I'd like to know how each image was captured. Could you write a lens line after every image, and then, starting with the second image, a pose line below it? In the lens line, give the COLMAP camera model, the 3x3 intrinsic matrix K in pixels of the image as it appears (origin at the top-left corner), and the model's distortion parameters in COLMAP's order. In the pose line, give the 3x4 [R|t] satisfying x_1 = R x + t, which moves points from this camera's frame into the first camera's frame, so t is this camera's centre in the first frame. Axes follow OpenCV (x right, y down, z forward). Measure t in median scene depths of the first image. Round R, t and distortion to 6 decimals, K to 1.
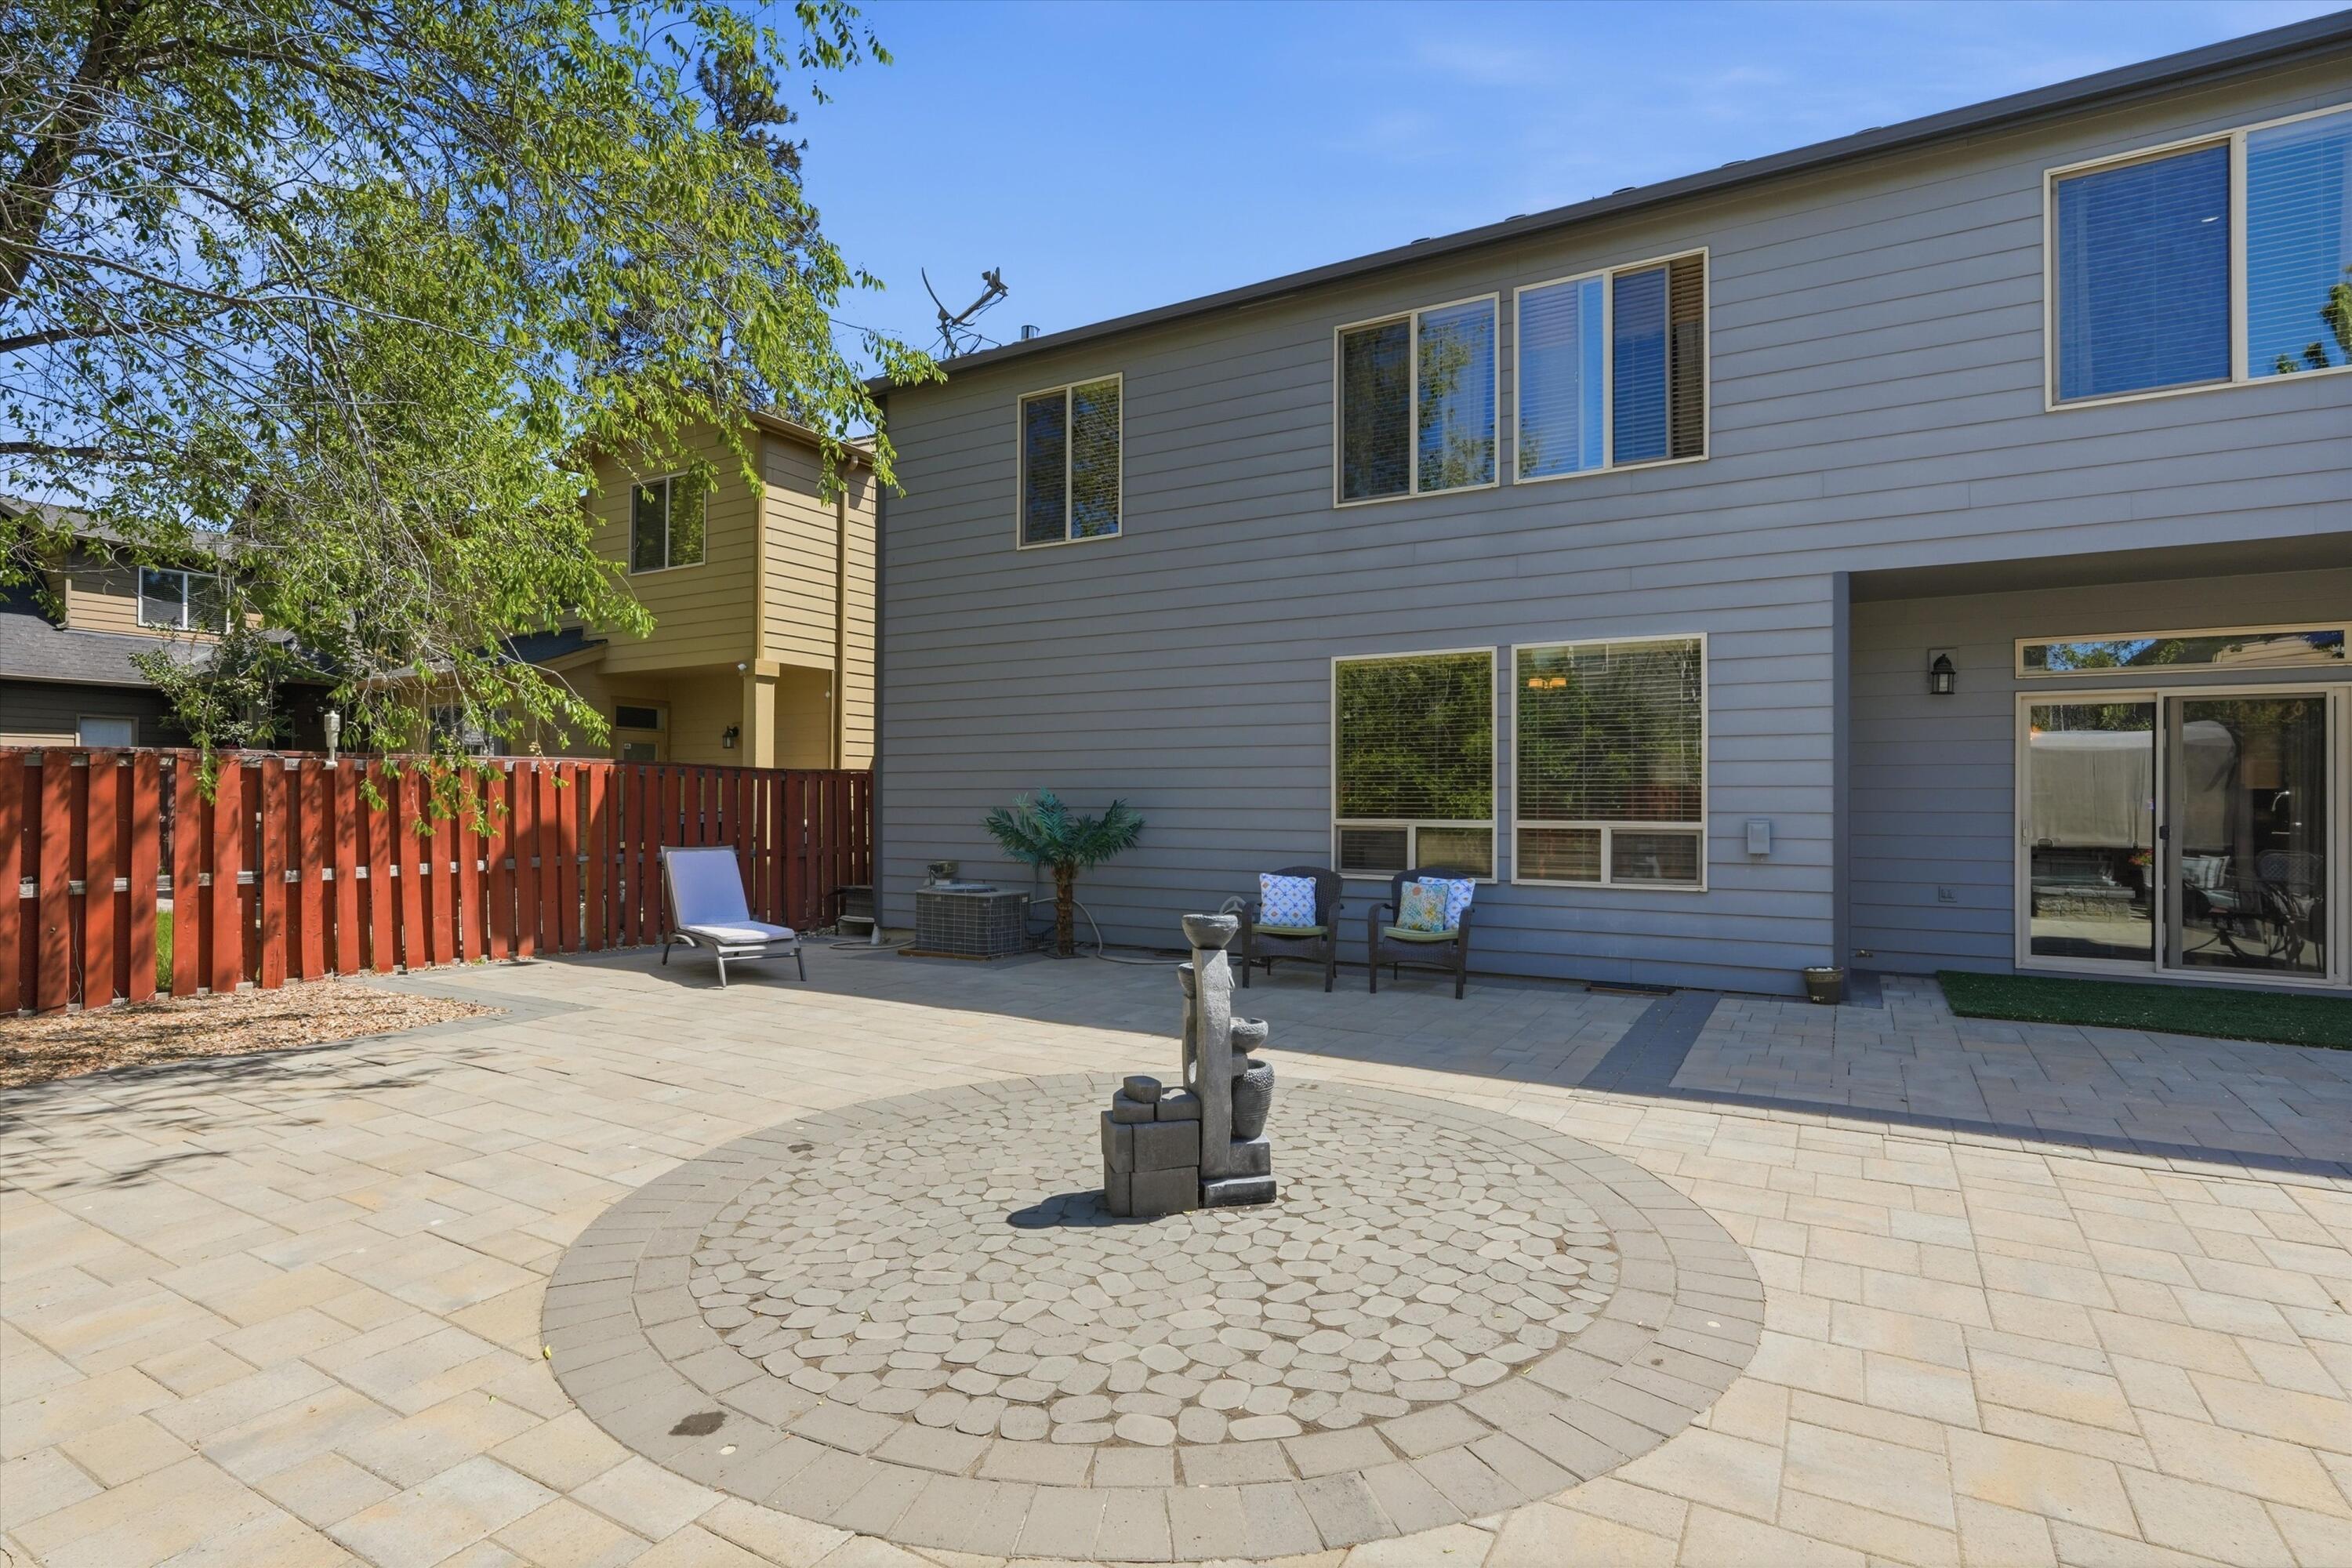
lens RADIAL K [[1150.7, 0, 1176.0], [0, 1150.7, 791.1], [0, 0, 1]] dist [-0.002745, 0.000876]
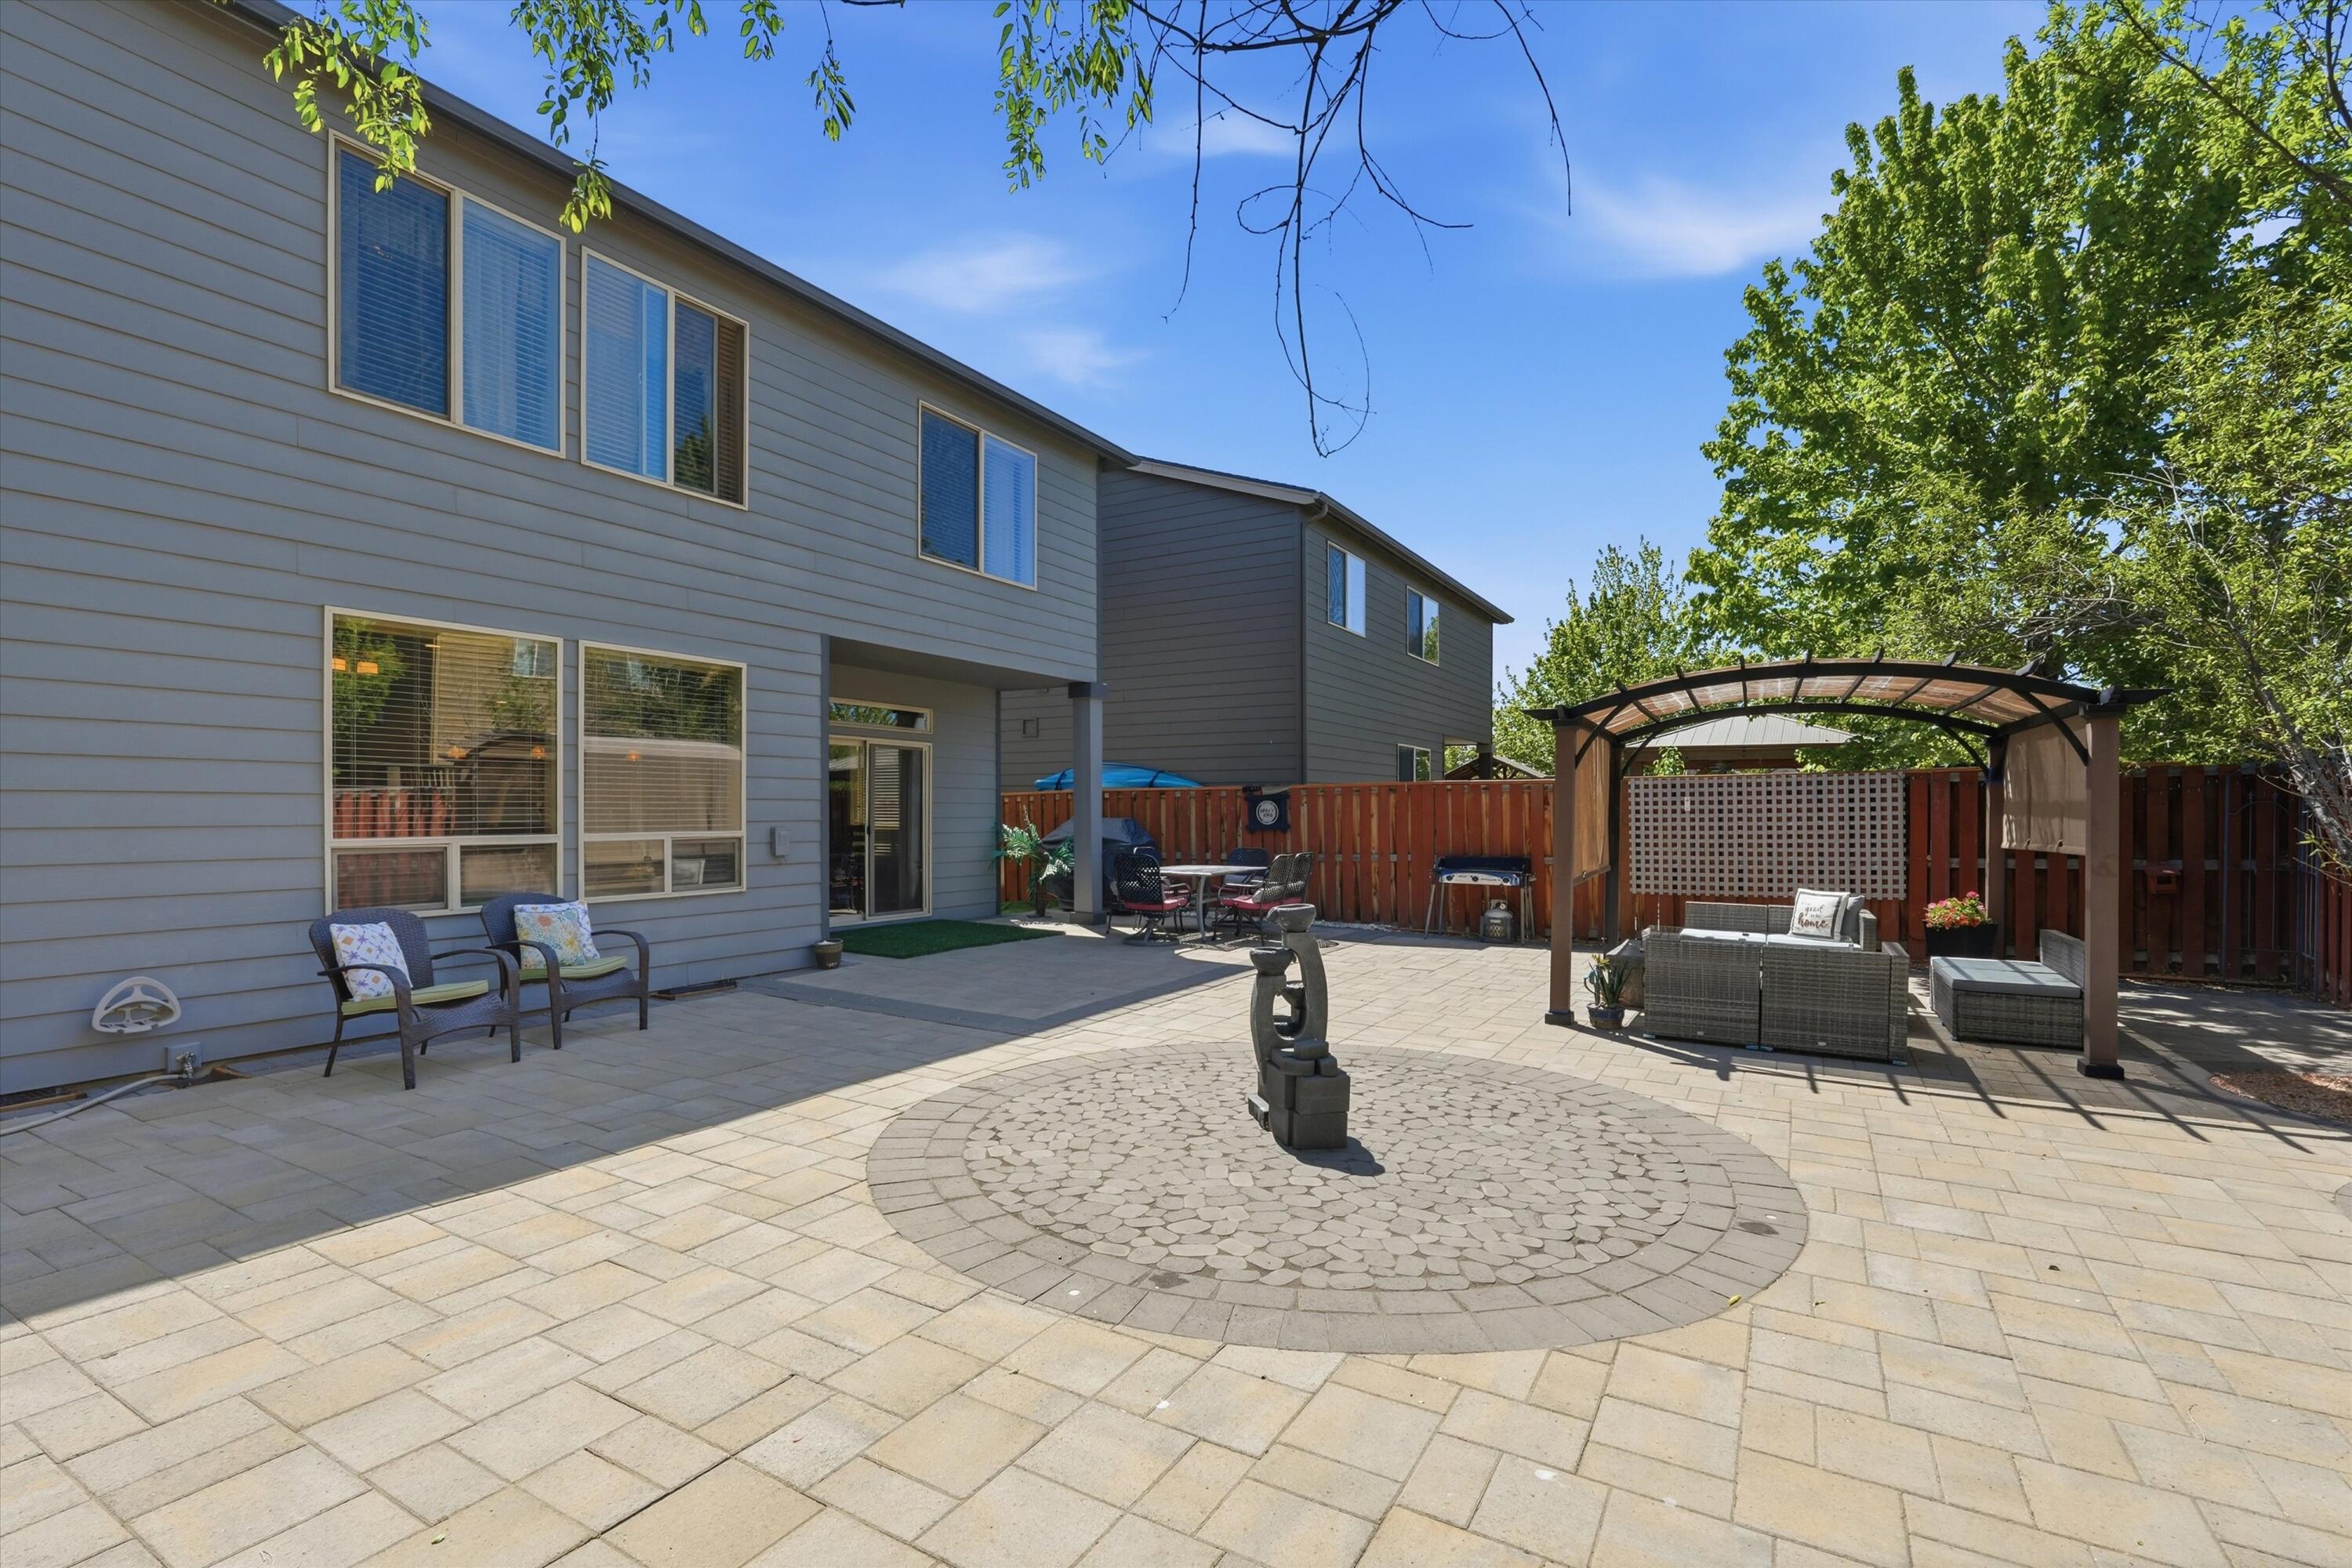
lens RADIAL K [[1065.3, 0, 1175.1], [0, 1065.3, 810.5], [0, 0, 1]] dist [-0.006251, 0.000192]
pose [[0.003906, -0.004227, 0.999983, -1.120444], [-0.010305, 0.999938, 0.004267, -0.002356], [-0.999939, -0.010321, 0.003863, 1.088115]]
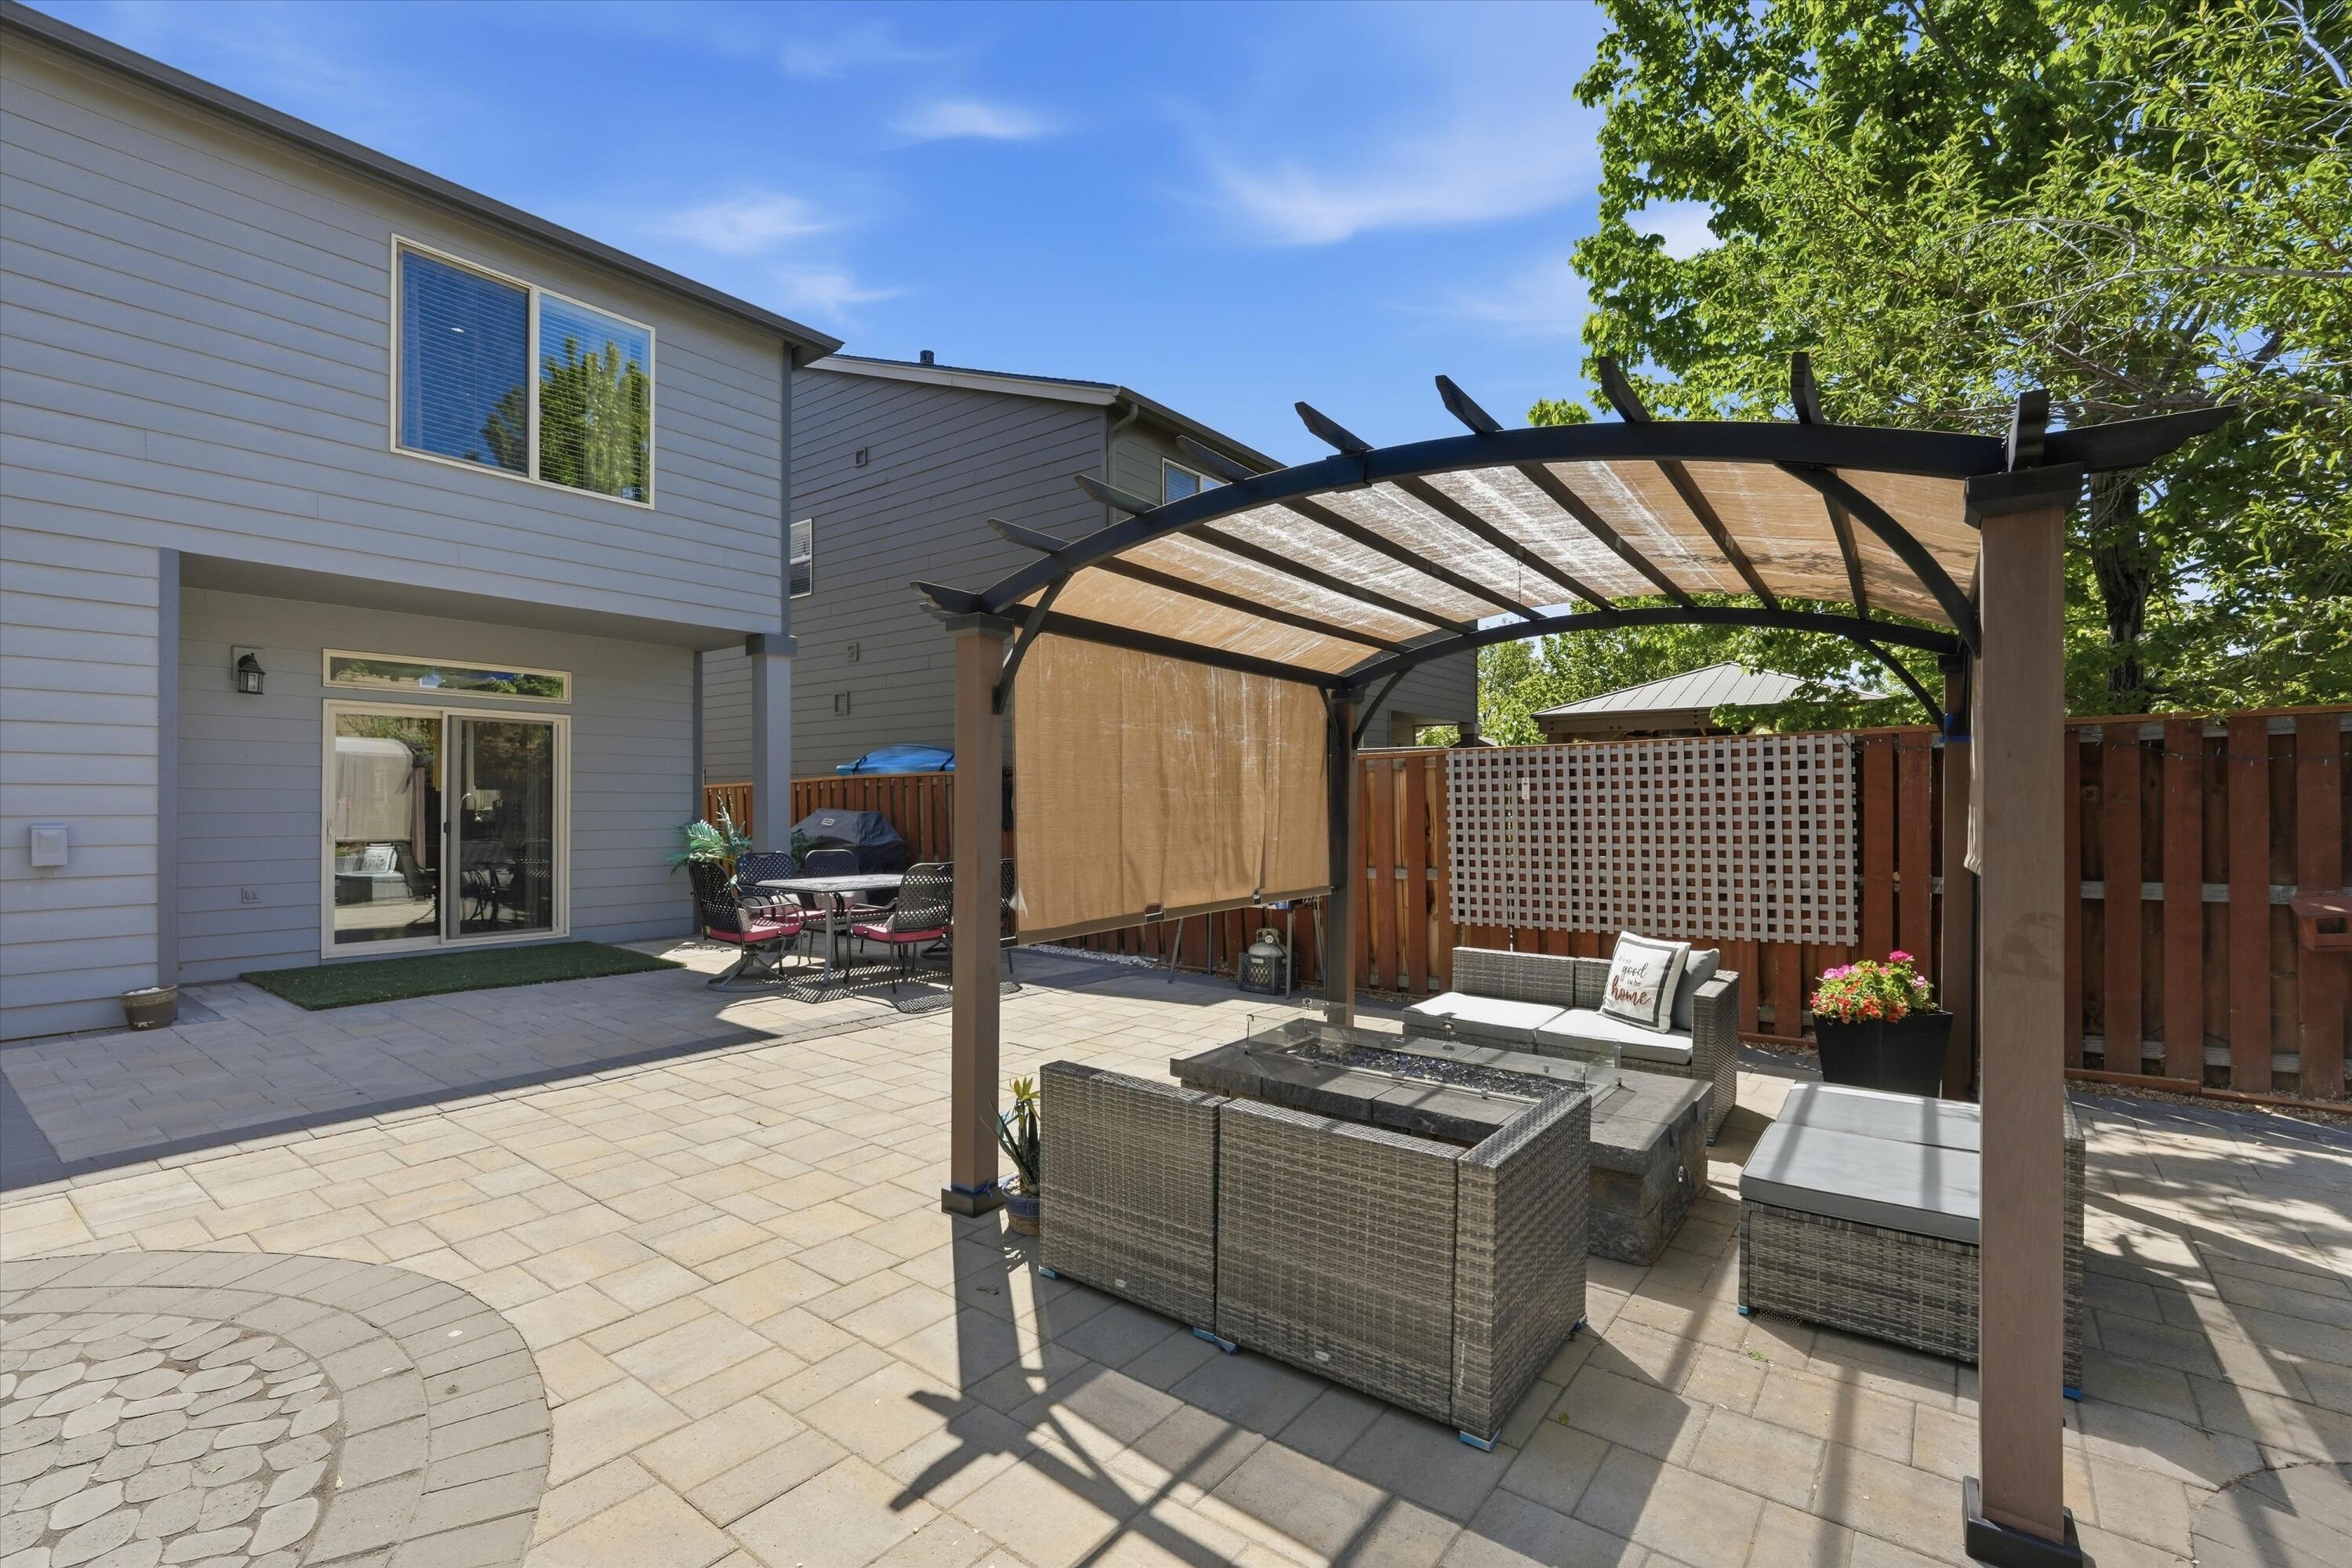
lens RADIAL K [[1047.9, 0, 1168.3], [0, 1047.9, 801.5], [0, 0, 1]] dist [-0.014595, 0.007655]
pose [[0.125323, -0.000828, 0.992116, -0.249420], [-0.007887, 0.999967, 0.001831, 0.001374], [-0.992085, -0.008055, 0.125312, 0.209932]]
